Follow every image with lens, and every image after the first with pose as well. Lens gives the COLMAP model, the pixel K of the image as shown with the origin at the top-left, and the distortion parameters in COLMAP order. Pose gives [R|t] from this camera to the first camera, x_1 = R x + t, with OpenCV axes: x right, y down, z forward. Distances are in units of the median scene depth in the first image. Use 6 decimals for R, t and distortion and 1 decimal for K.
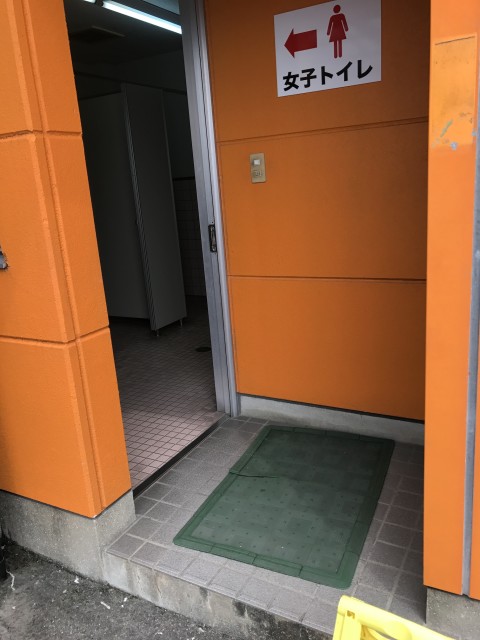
lens RADIAL K [[529.4, 0, 238.4], [0, 529.4, 315.7], [0, 0, 1]] dist [0.029235, -0.015742]
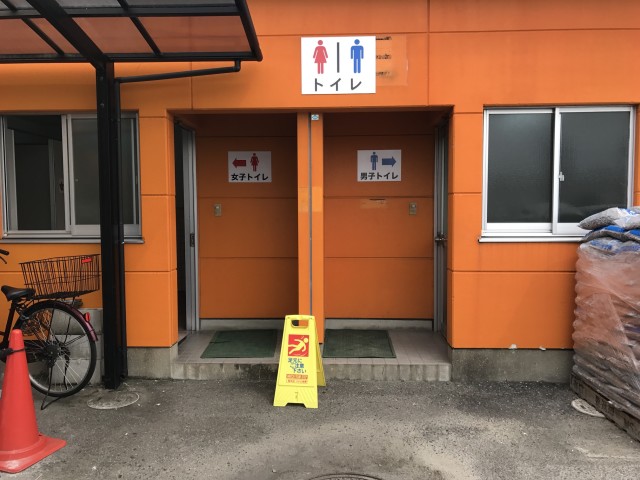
lens RADIAL K [[529.4, 0, 319.6], [0, 529.4, 239.9], [0, 0, 1]] dist [0.029235, -0.015742]
pose [[0.892601, 0.040553, 0.449019, -0.669632], [0.052125, 0.979985, -0.192127, 0.349230], [-0.447824, 0.194898, 0.872622, -1.311830]]
